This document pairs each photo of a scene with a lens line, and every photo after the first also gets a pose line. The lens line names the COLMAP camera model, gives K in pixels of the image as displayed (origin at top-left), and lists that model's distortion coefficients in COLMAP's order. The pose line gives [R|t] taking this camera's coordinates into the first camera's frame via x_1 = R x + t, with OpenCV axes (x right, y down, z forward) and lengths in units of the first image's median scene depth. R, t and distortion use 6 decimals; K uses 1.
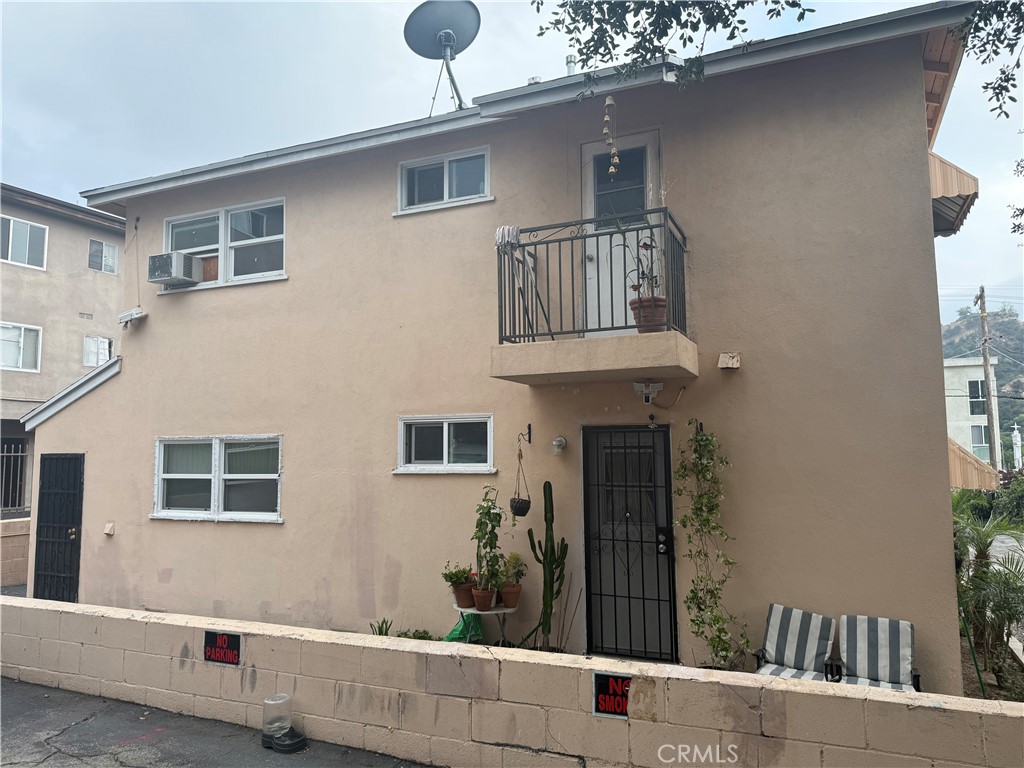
lens RADIAL K [[734.2, 0, 513.4], [0, 734.2, 369.2], [0, 0, 1]] dist [0.058669, -0.087771]
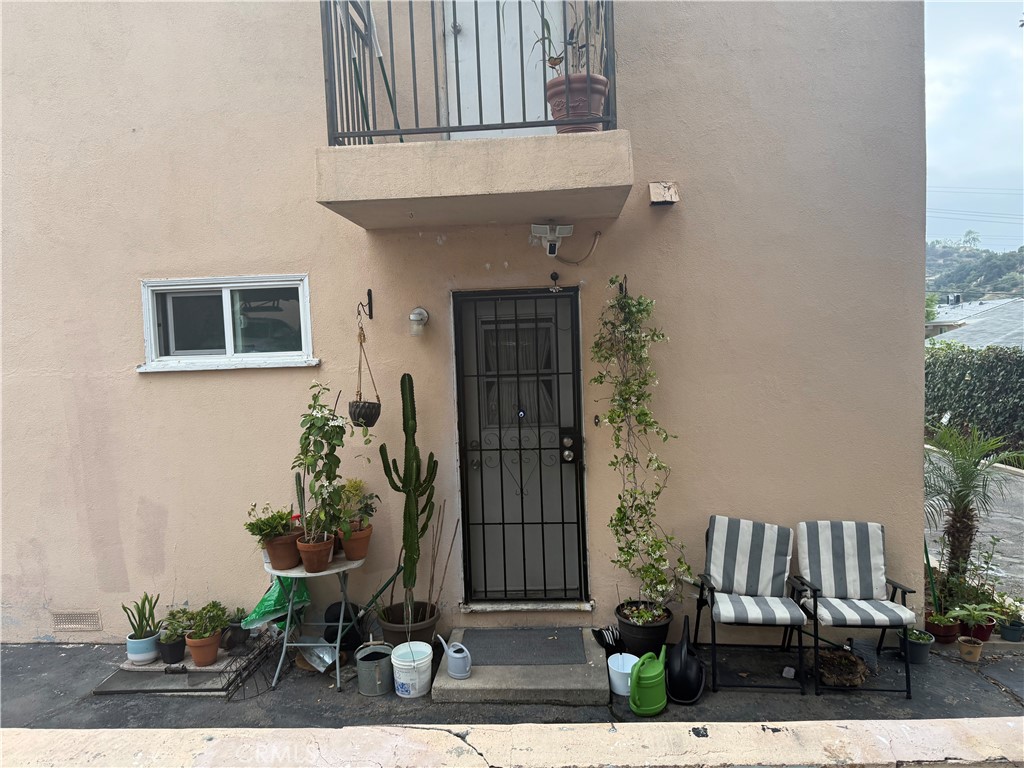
lens RADIAL K [[734.2, 0, 528.1], [0, 734.2, 392.5], [0, 0, 1]] dist [0.058669, -0.087771]
pose [[0.939190, -0.051808, 0.339468, -0.078068], [-0.008212, 0.984883, 0.173027, 0.053791], [-0.343301, -0.165292, 0.924566, 0.344605]]
